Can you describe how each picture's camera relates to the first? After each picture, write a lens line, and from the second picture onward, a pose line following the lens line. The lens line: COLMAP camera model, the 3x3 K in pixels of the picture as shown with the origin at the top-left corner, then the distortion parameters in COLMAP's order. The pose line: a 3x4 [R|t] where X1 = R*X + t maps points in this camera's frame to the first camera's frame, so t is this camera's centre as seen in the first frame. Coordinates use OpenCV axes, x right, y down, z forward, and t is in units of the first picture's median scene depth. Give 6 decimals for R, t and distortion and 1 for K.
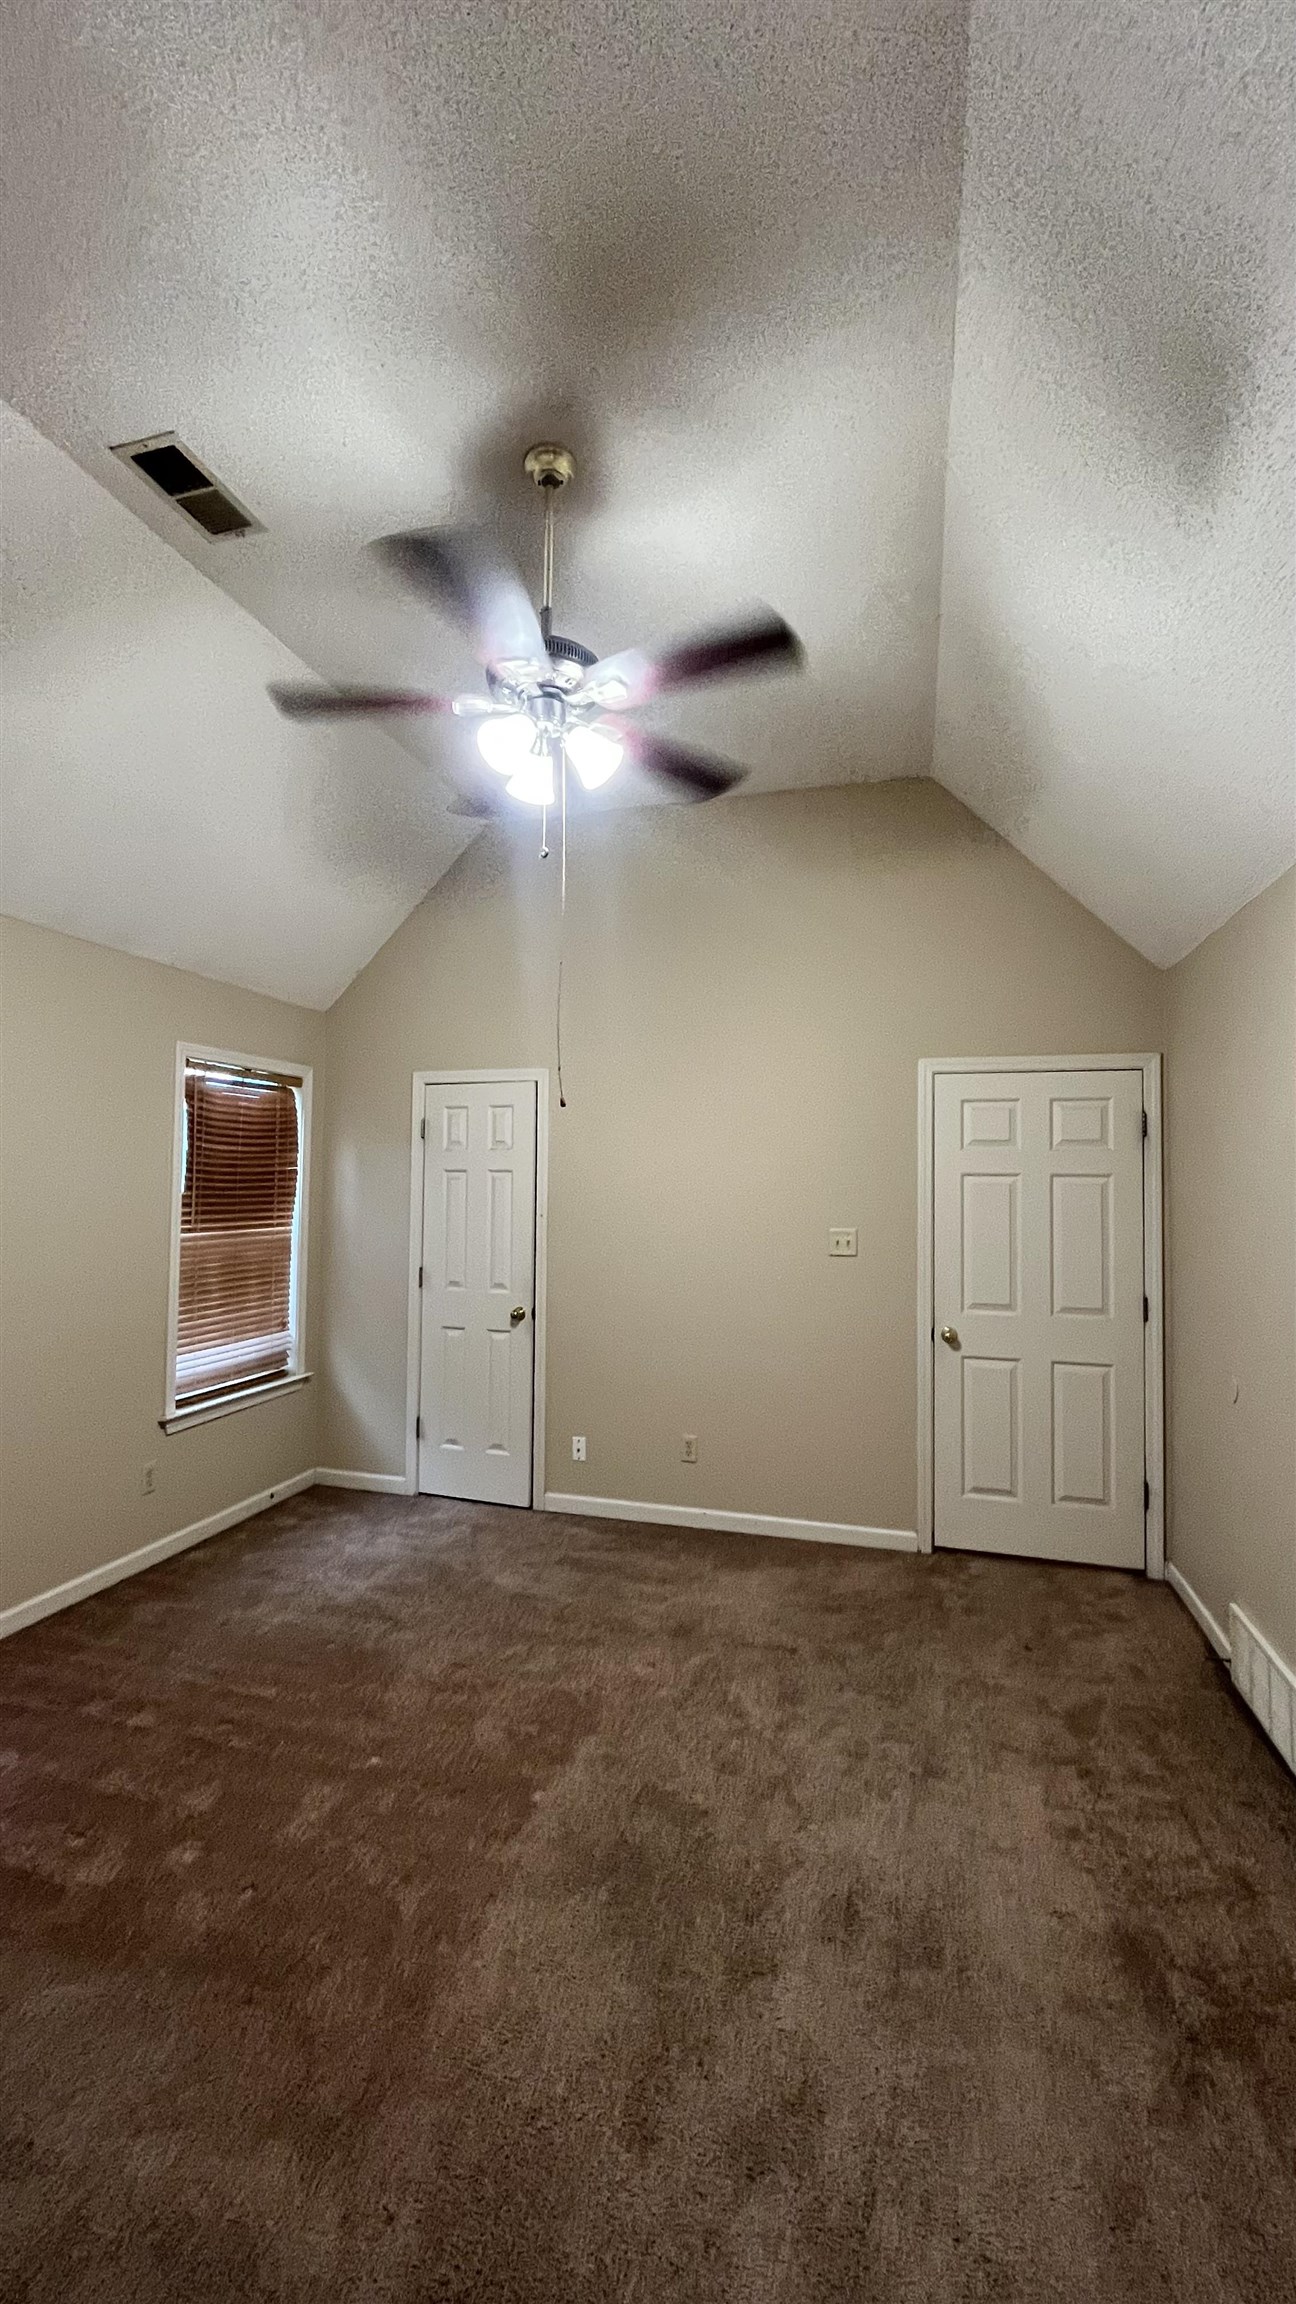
lens RADIAL K [[929.1, 0, 652.1], [0, 929.1, 1148.4], [0, 0, 1]] dist [-0.001222, 0.000056]
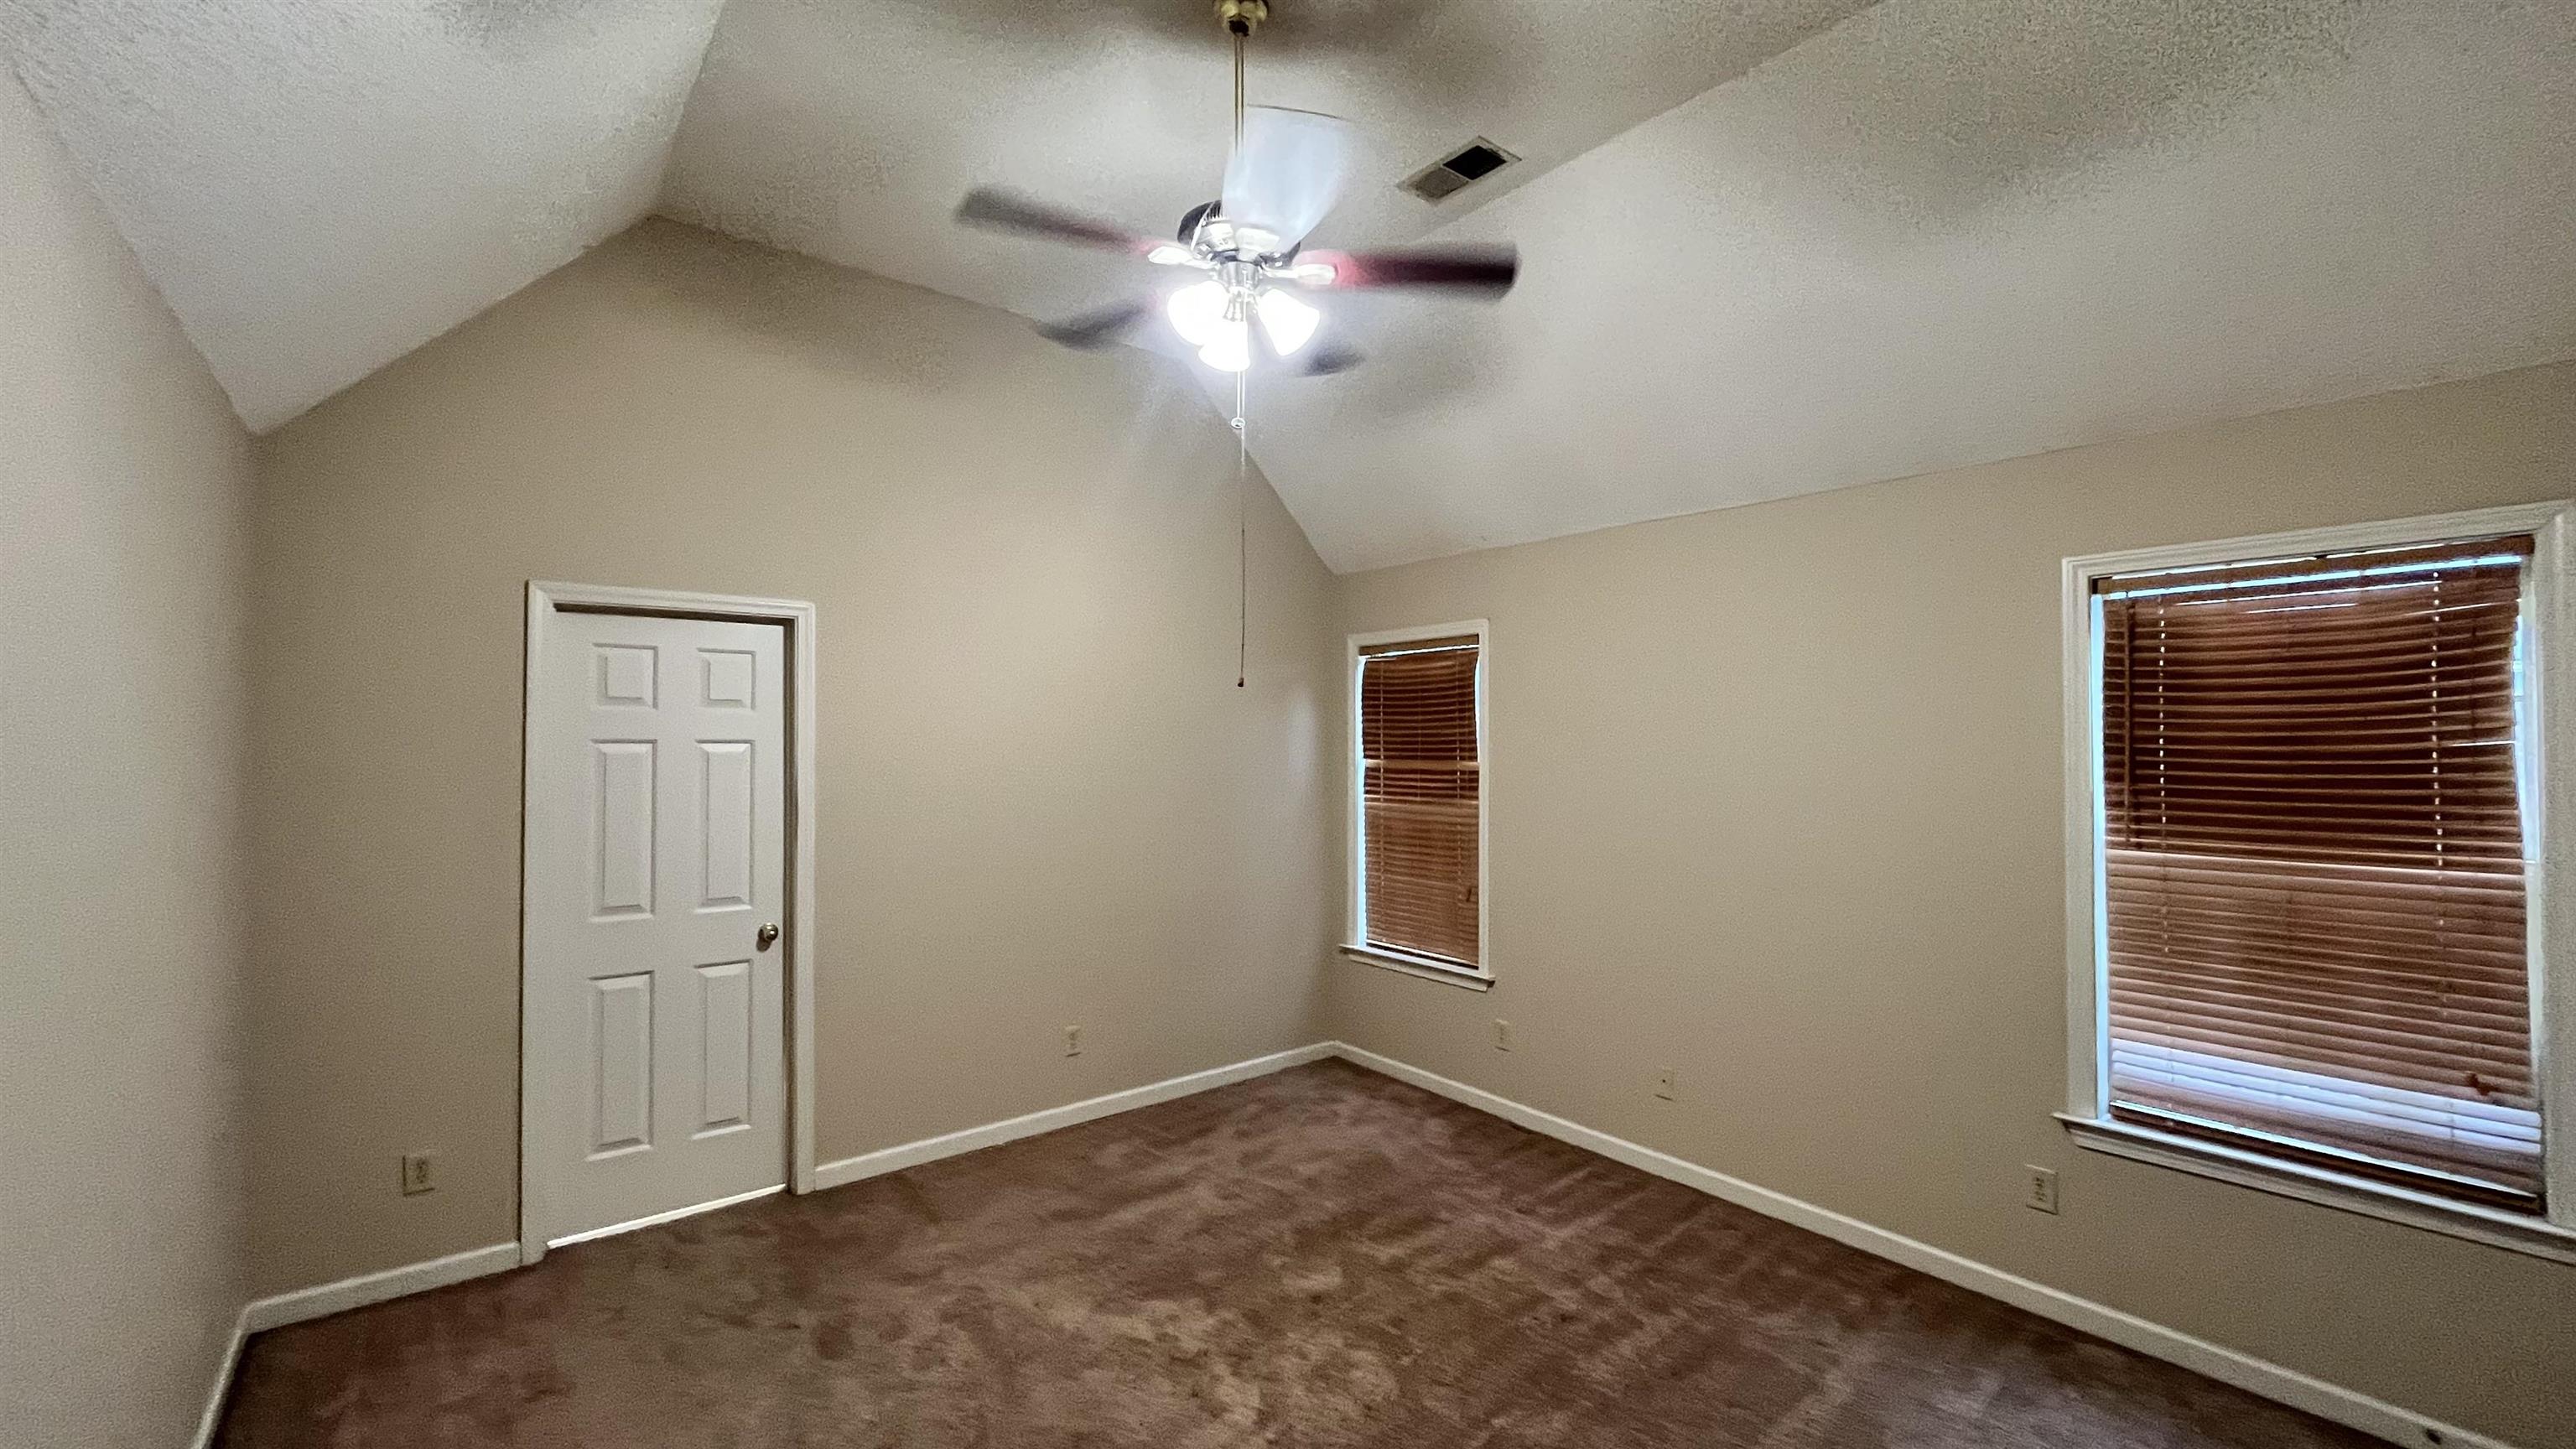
lens RADIAL K [[1038.8, 0, 1288.0], [0, 1038.8, 724.5], [0, 0, 1]] dist [-0.001222, 0.000056]
pose [[-0.582049, -0.024622, -0.812781, 0.410952], [0.026187, 0.998455, -0.049000, 0.025093], [0.812732, -0.049805, -0.580505, 0.946352]]
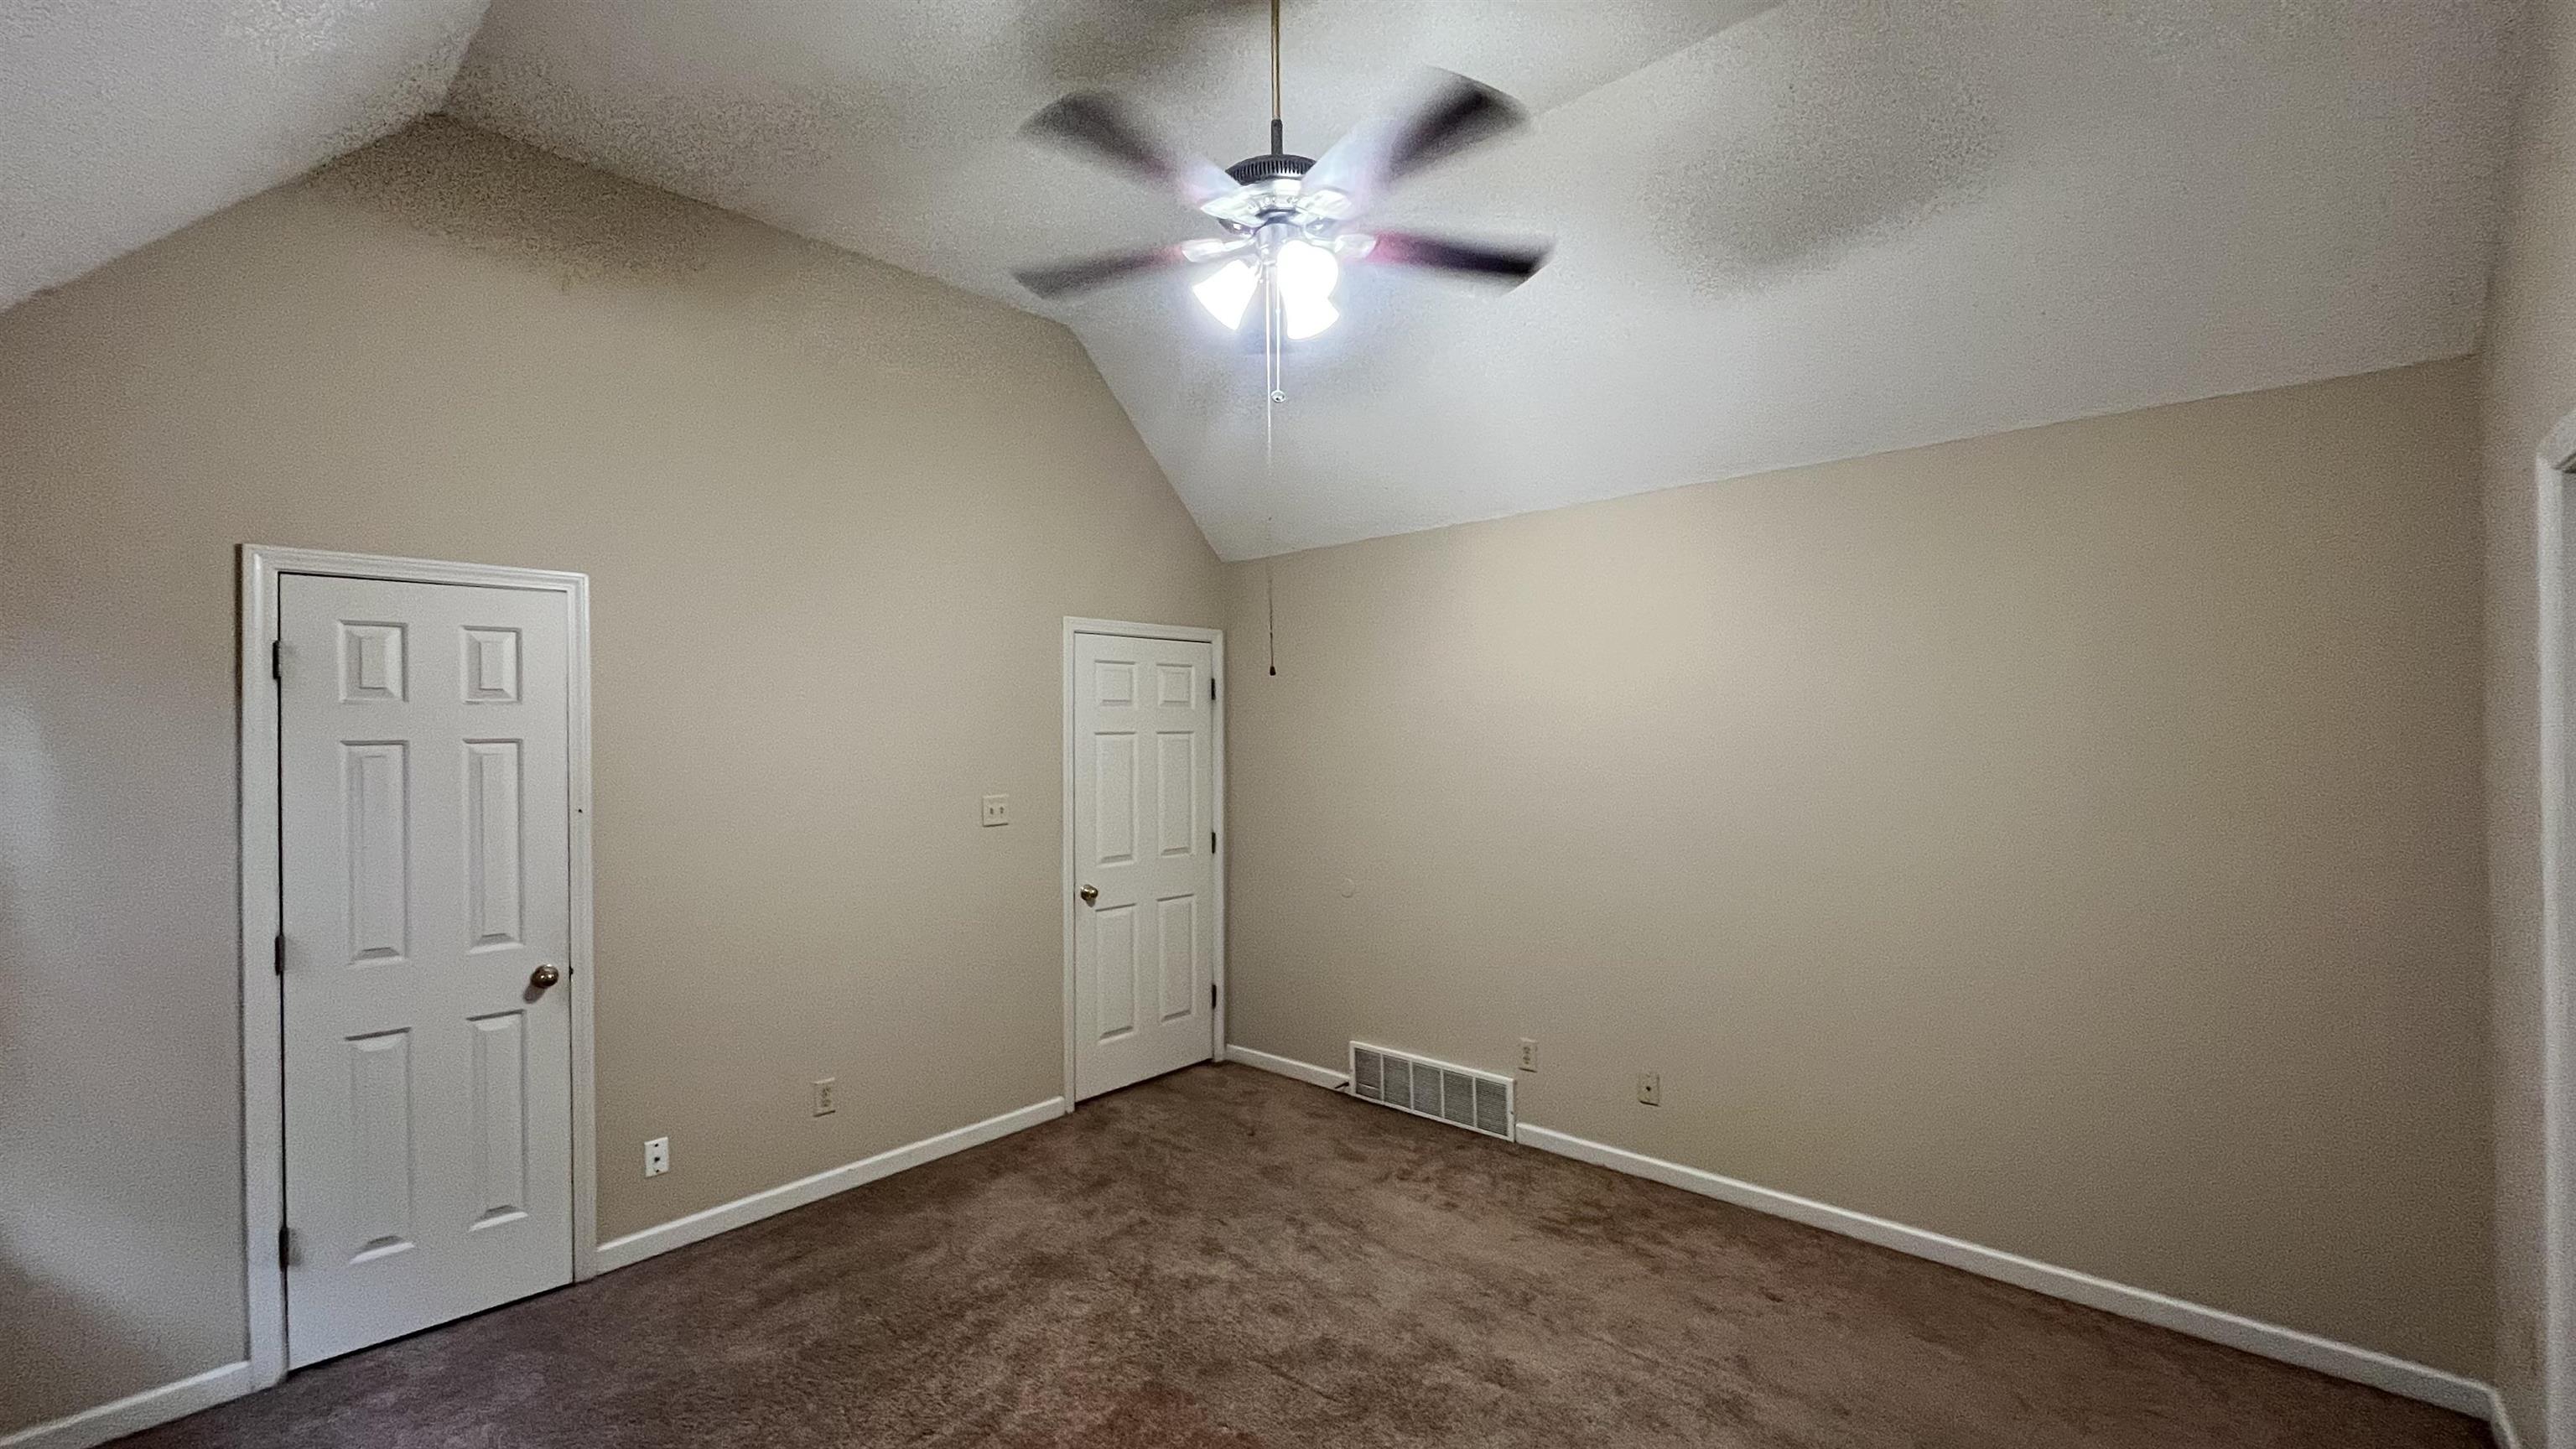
lens RADIAL K [[1038.8, 0, 1288.0], [0, 1038.8, 724.5], [0, 0, 1]] dist [-0.001222, 0.000056]
pose [[0.442681, -0.011618, 0.896604, -0.593393], [-0.019122, 0.999566, 0.022394, -0.011038], [-0.896475, -0.027058, 0.442267, 0.305032]]
